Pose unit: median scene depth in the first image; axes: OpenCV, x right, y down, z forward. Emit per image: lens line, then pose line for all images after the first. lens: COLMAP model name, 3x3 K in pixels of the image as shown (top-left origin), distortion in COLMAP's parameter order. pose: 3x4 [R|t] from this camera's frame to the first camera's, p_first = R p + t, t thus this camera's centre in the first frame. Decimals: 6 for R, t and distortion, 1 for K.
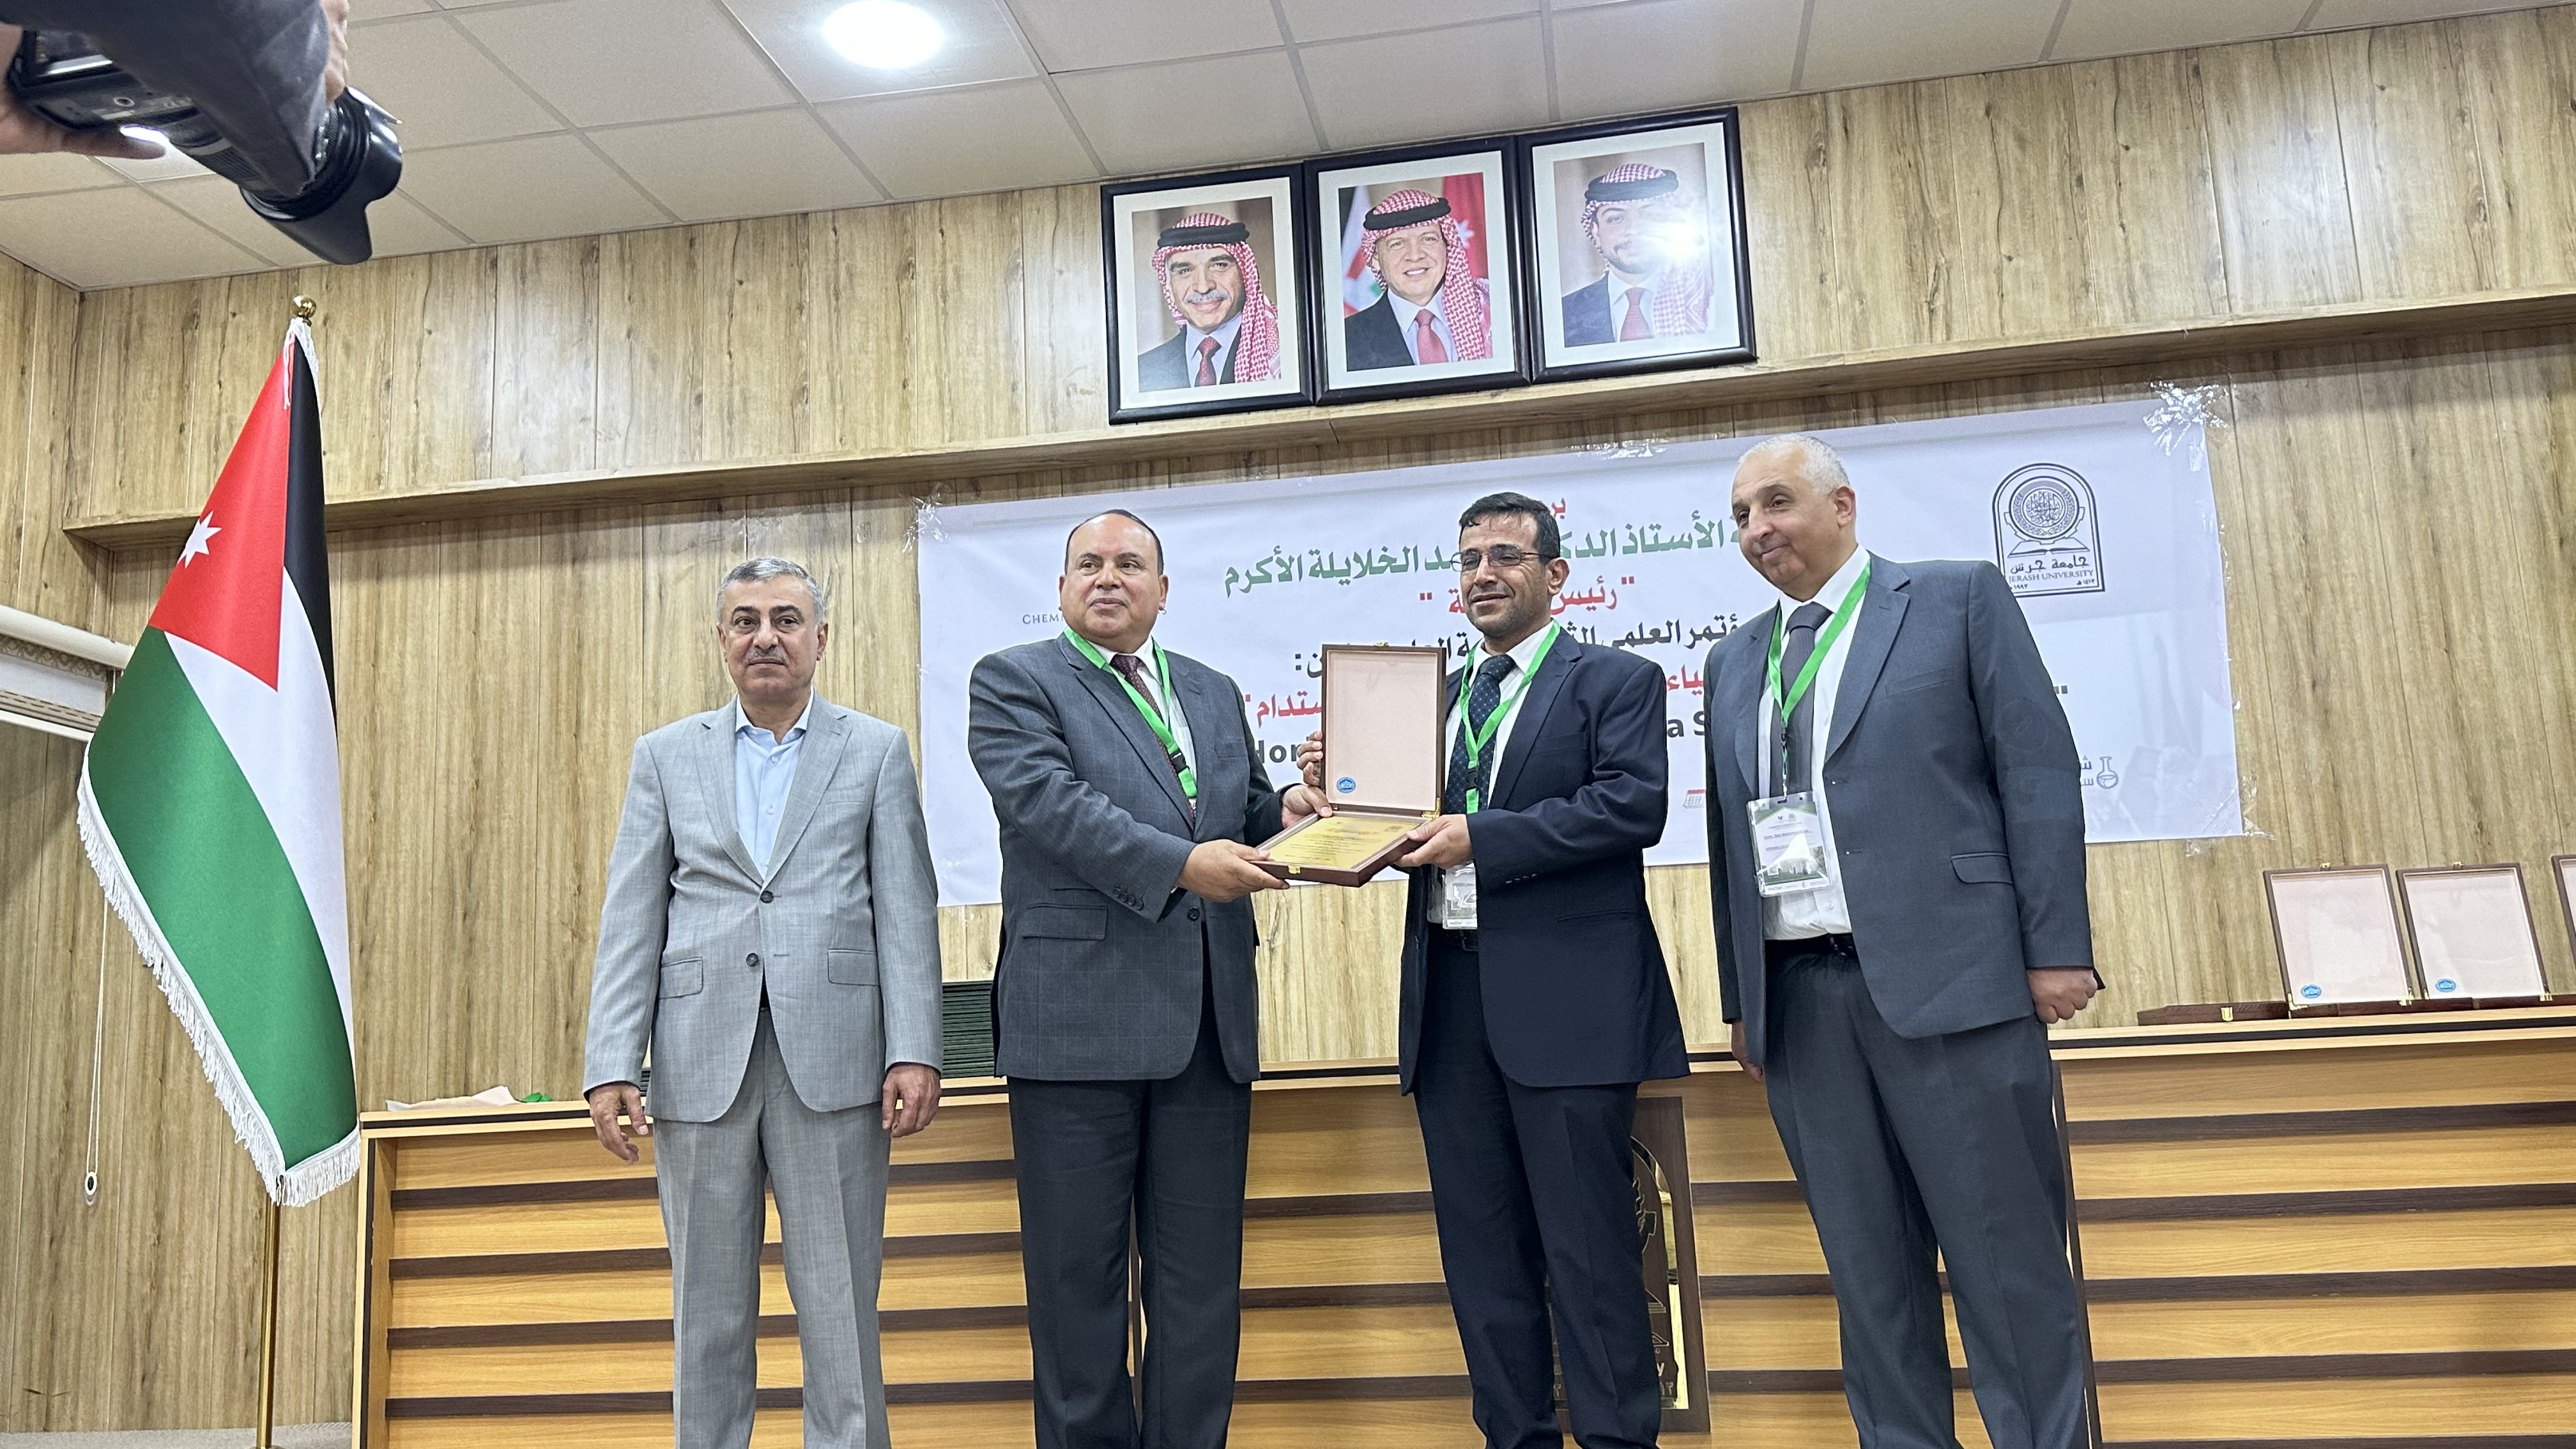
lens RADIAL K [[2186.4, 0, 1277.7], [0, 2186.4, 720.5], [0, 0, 1]] dist [0.092741, -0.137586]
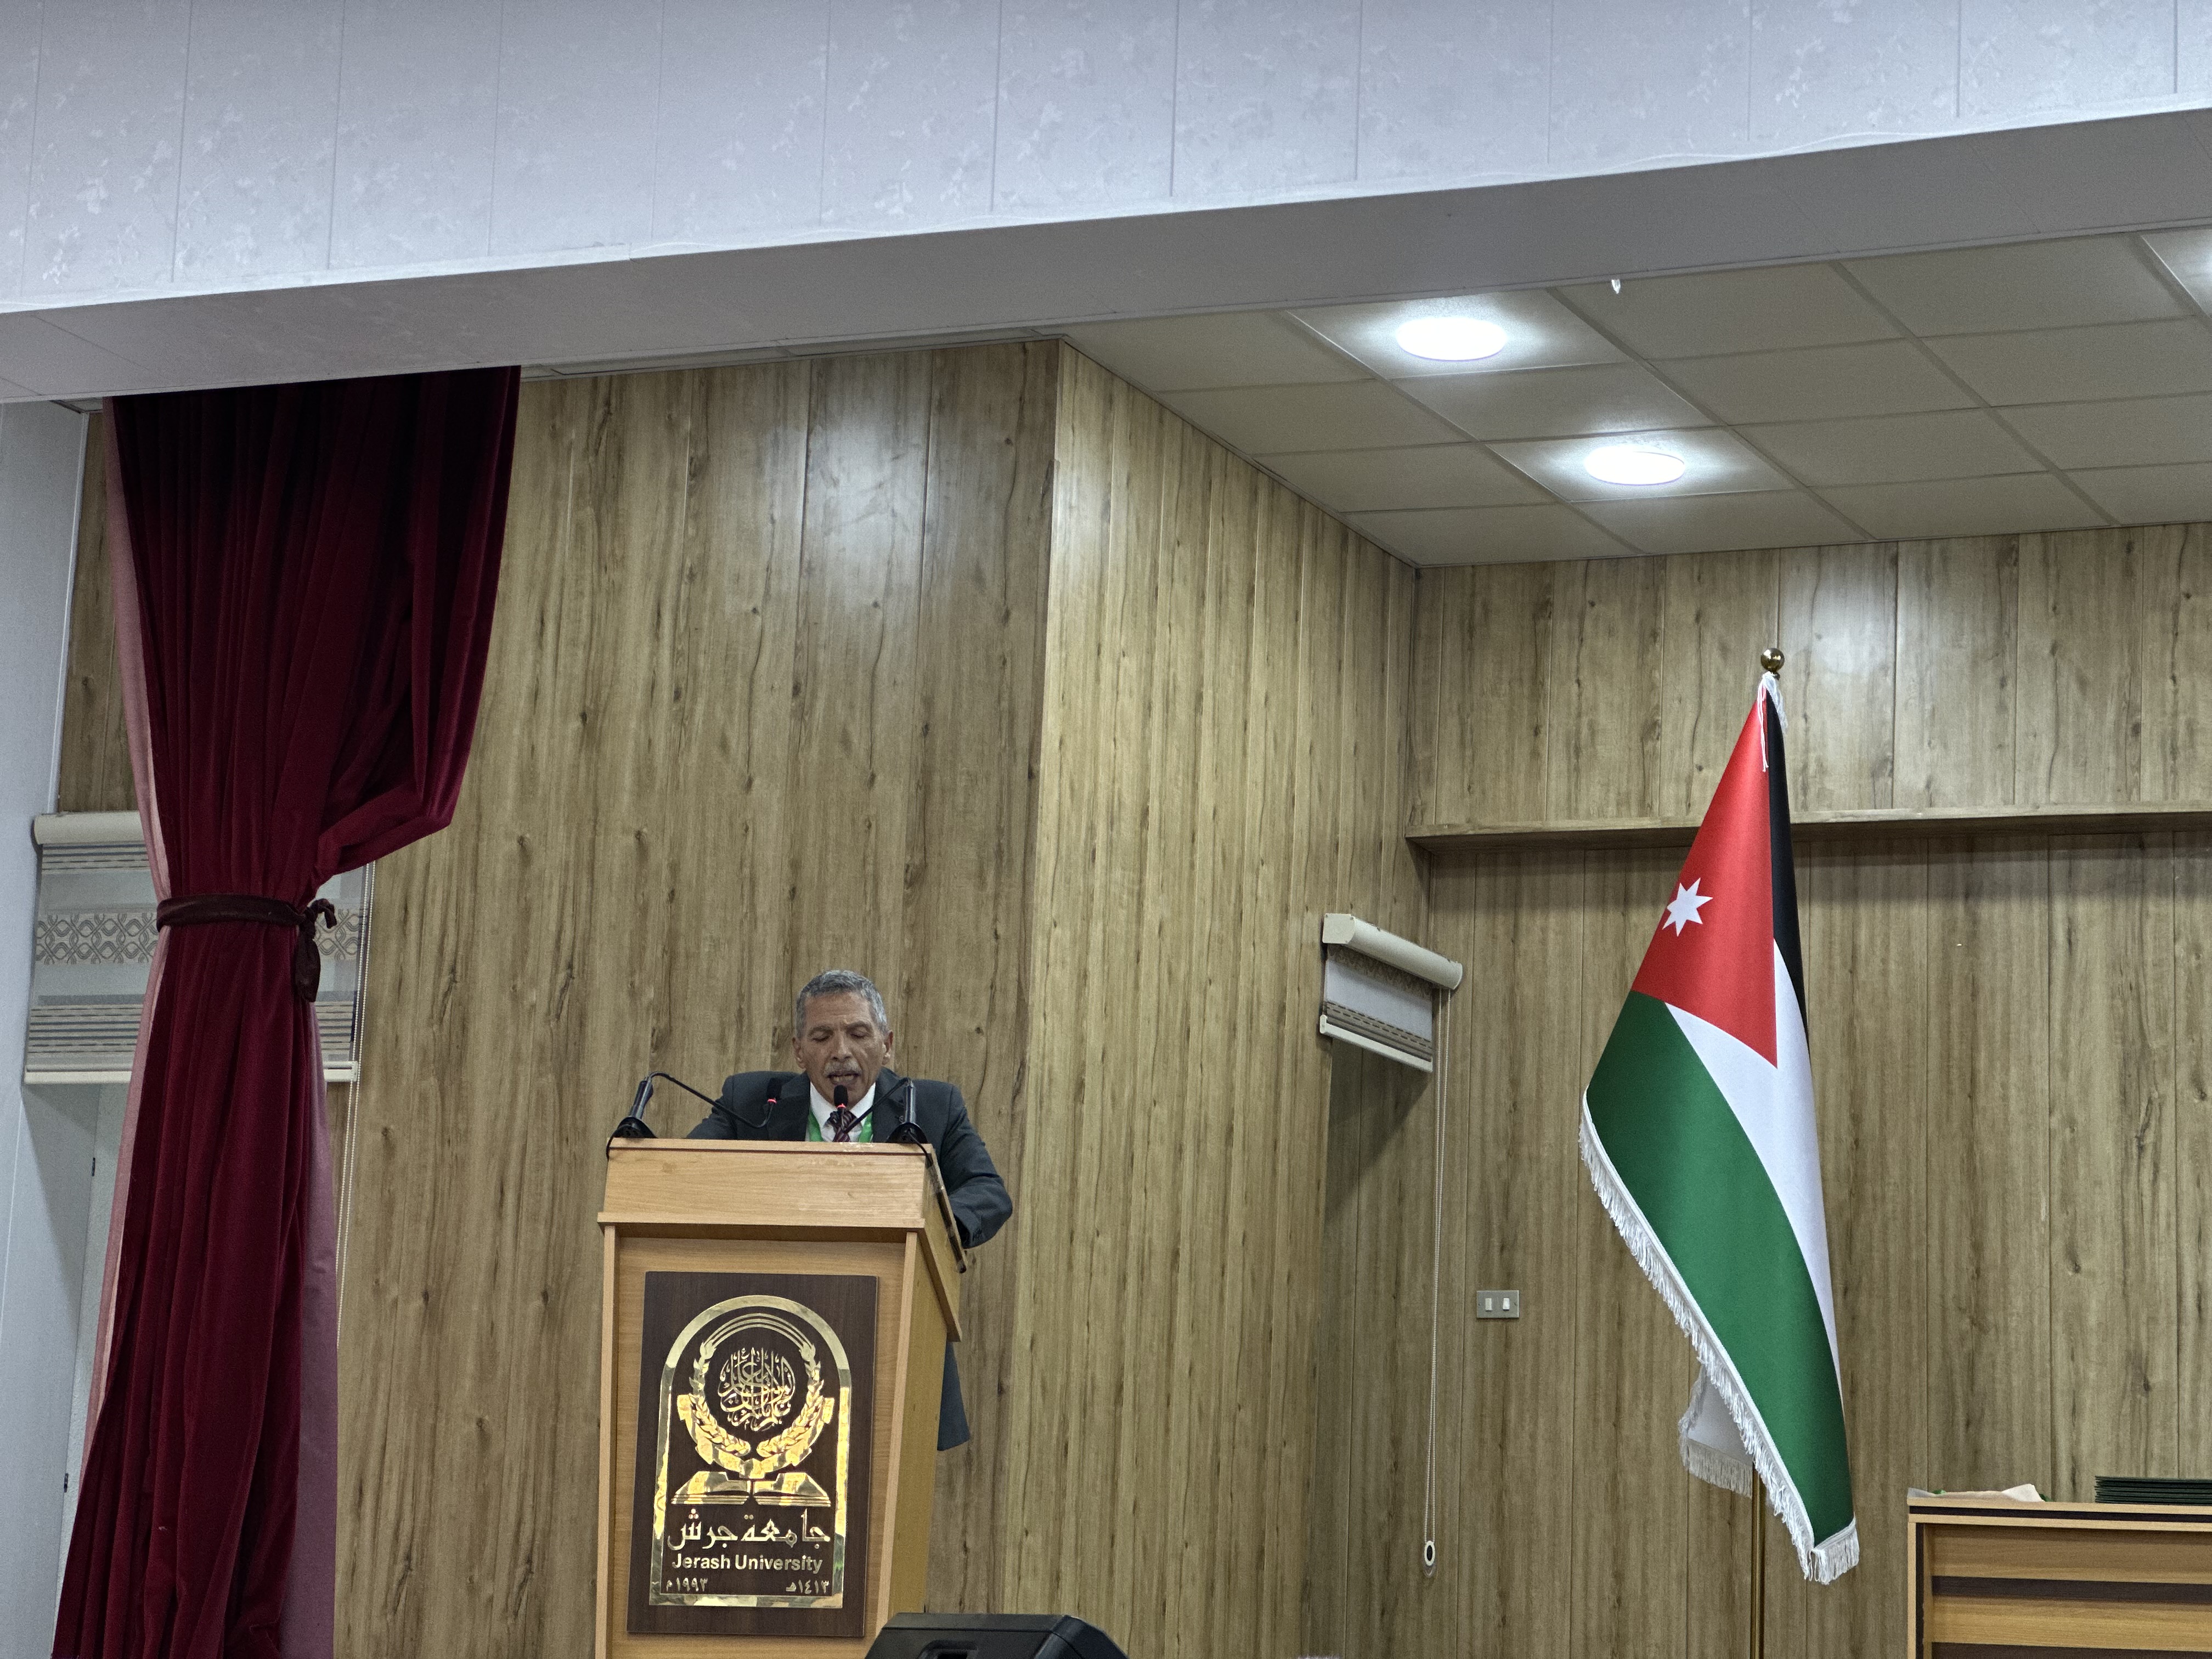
lens RADIAL K [[4842.8, 0, 1111.3], [0, 4842.8, 750.5], [0, 0, 1]] dist [0.196995, 0.000000]
pose [[0.959707, 0.035310, -0.278774, -0.108263], [-0.037095, 0.999311, -0.001129, -0.117657], [0.278542, 0.011425, 0.960356, -0.986639]]
